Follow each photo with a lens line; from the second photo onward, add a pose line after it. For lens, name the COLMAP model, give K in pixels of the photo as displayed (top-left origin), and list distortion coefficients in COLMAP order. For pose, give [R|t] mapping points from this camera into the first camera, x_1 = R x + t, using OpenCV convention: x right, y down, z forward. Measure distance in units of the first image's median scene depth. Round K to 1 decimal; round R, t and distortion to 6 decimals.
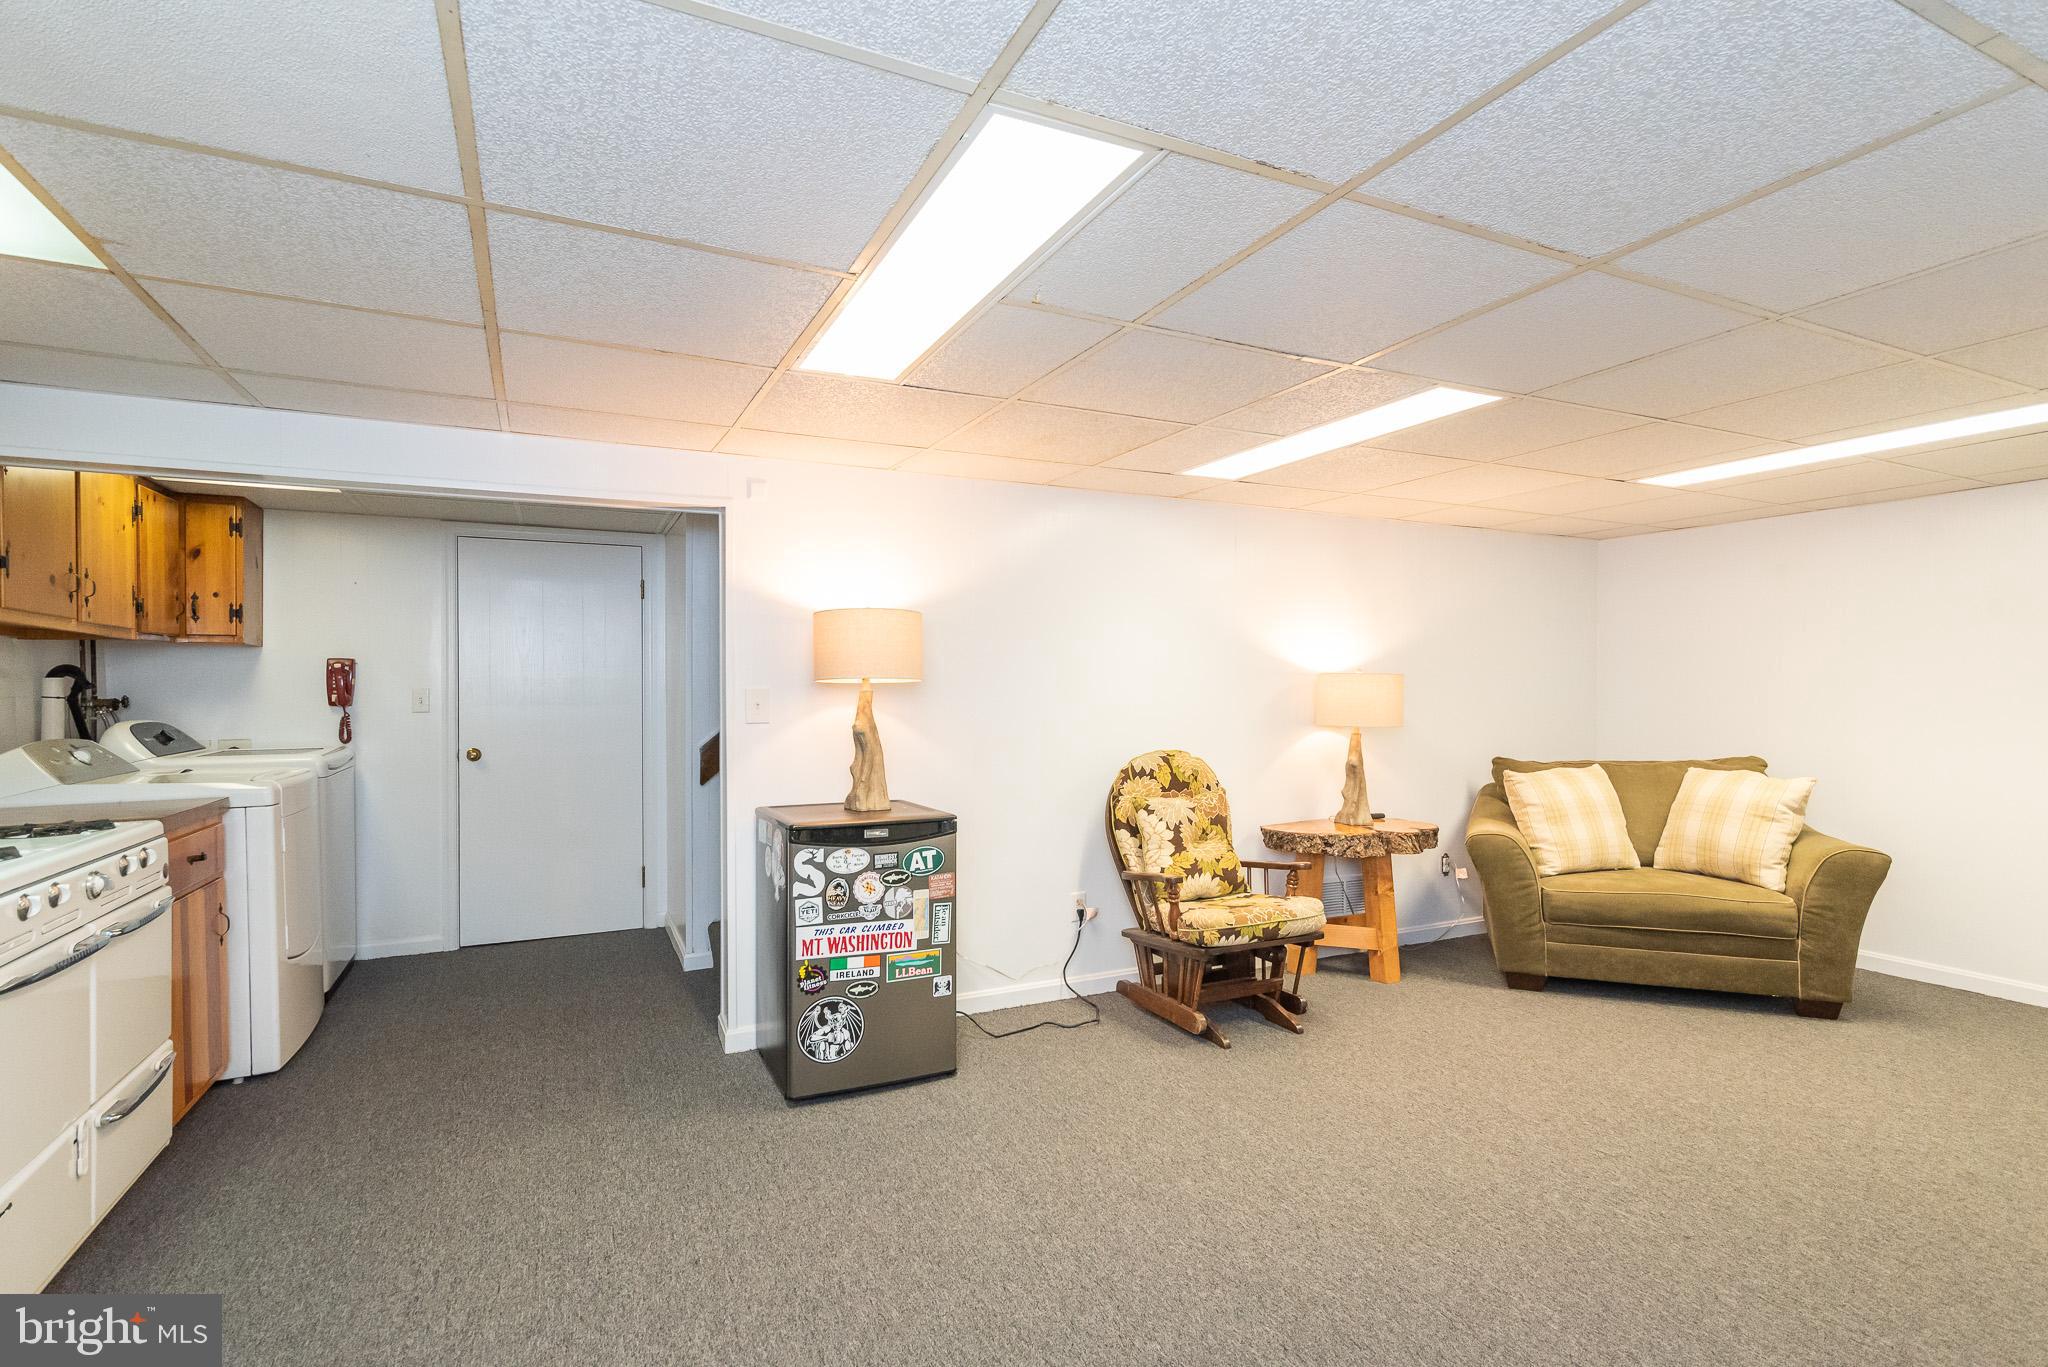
lens RADIAL K [[966.7, 0, 1014.1], [0, 966.7, 678.6], [0, 0, 1]] dist [-0.001037, -0.000323]
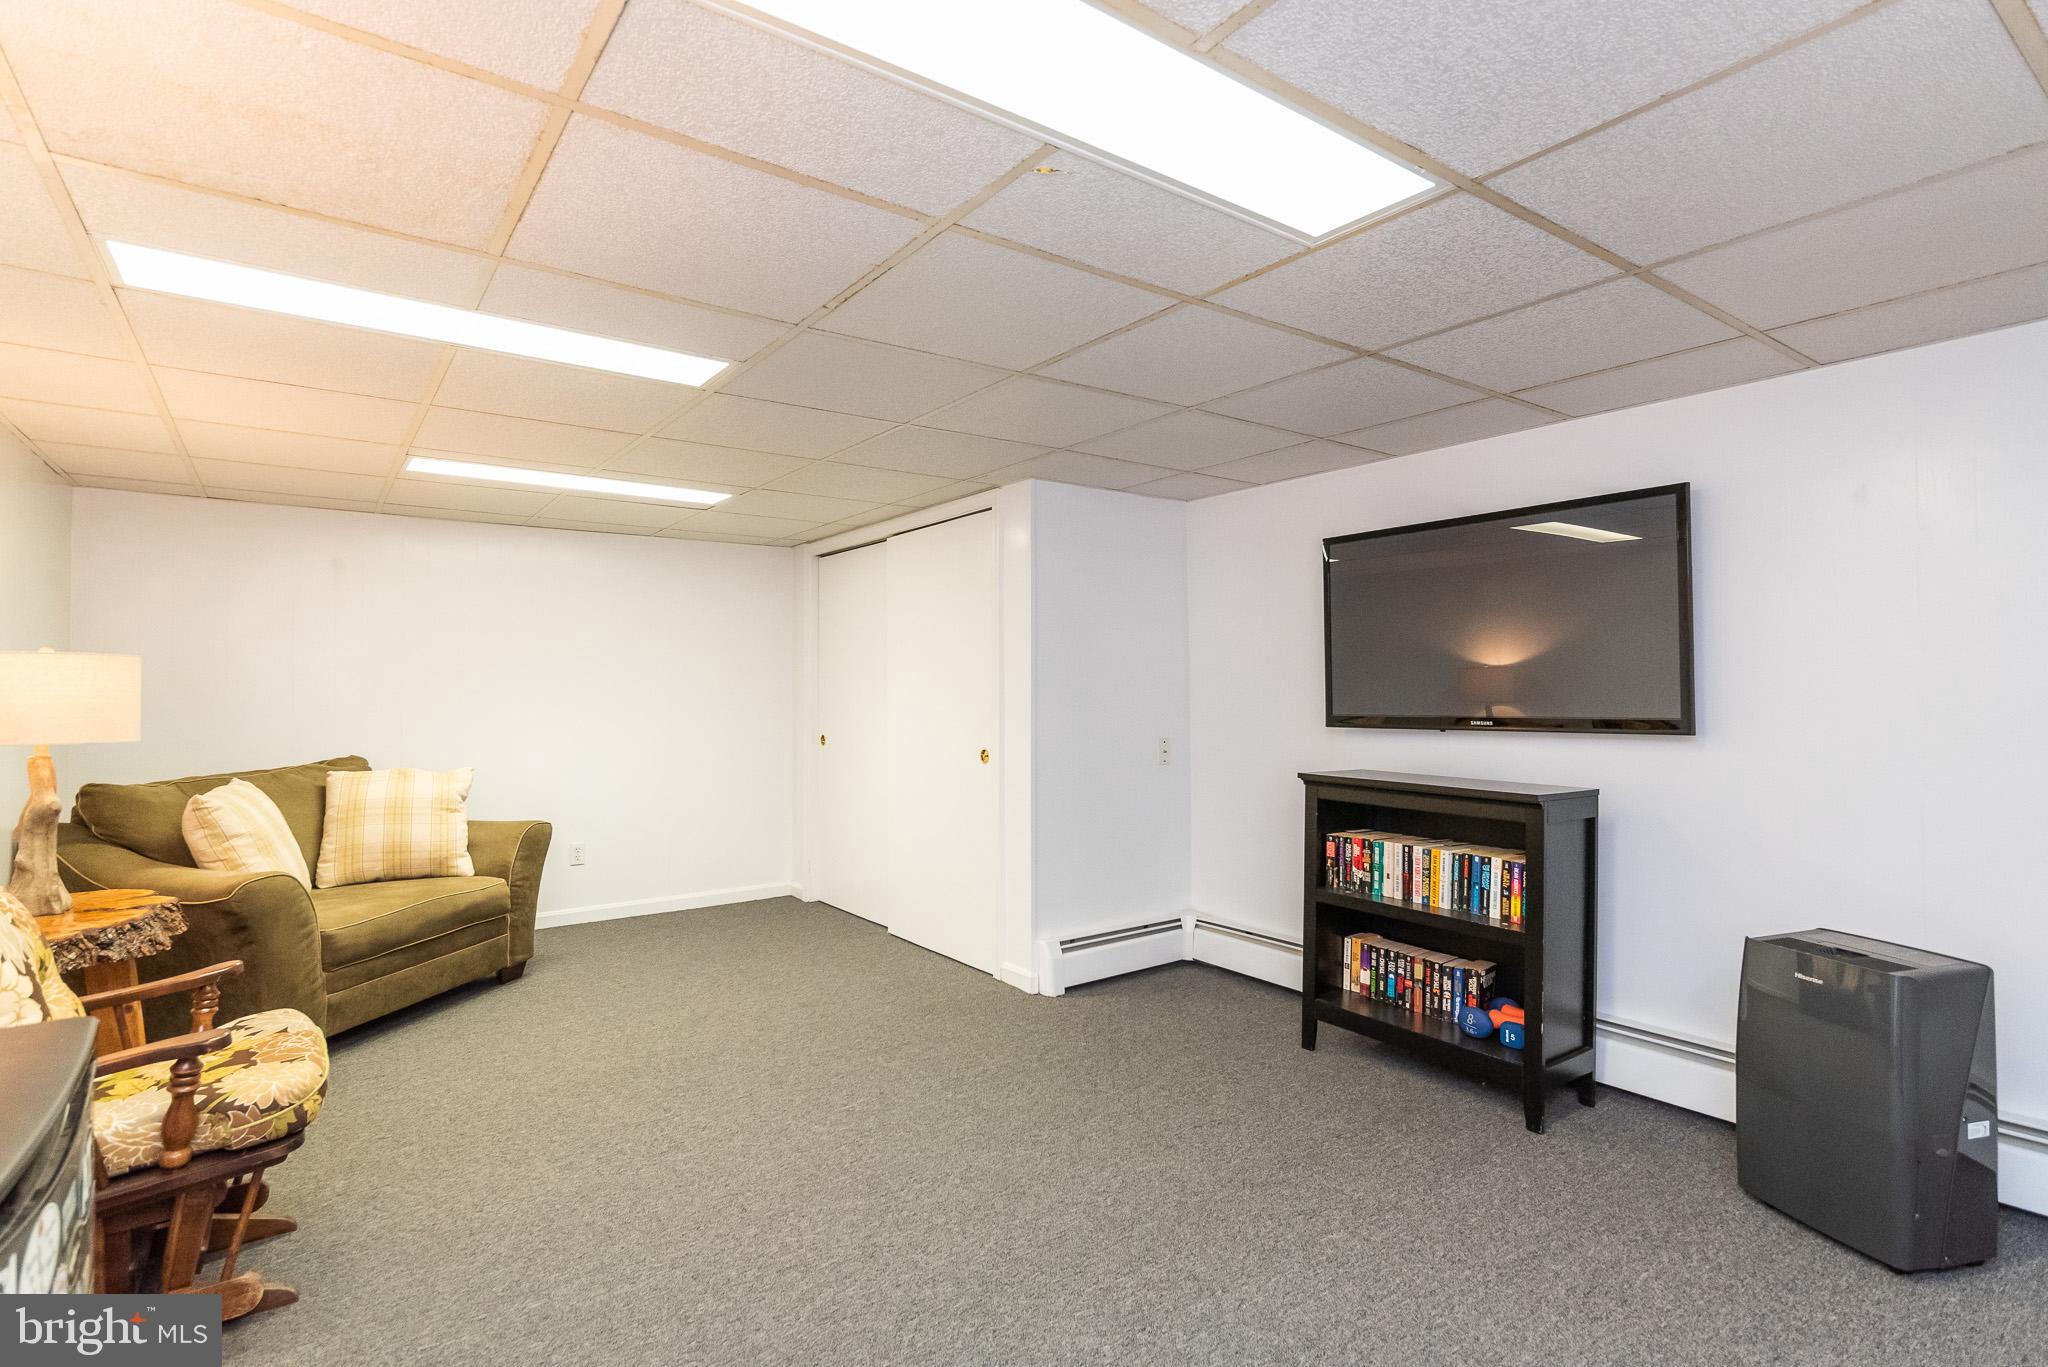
lens RADIAL K [[995.4, 0, 1036.2], [0, 995.4, 675.9], [0, 0, 1]] dist [0.002250, 0.000802]
pose [[-0.179811, 0.017064, 0.983553, -0.401680], [-0.005348, 0.999818, -0.018324, 0.018138], [-0.983687, -0.008555, -0.179687, 0.603141]]
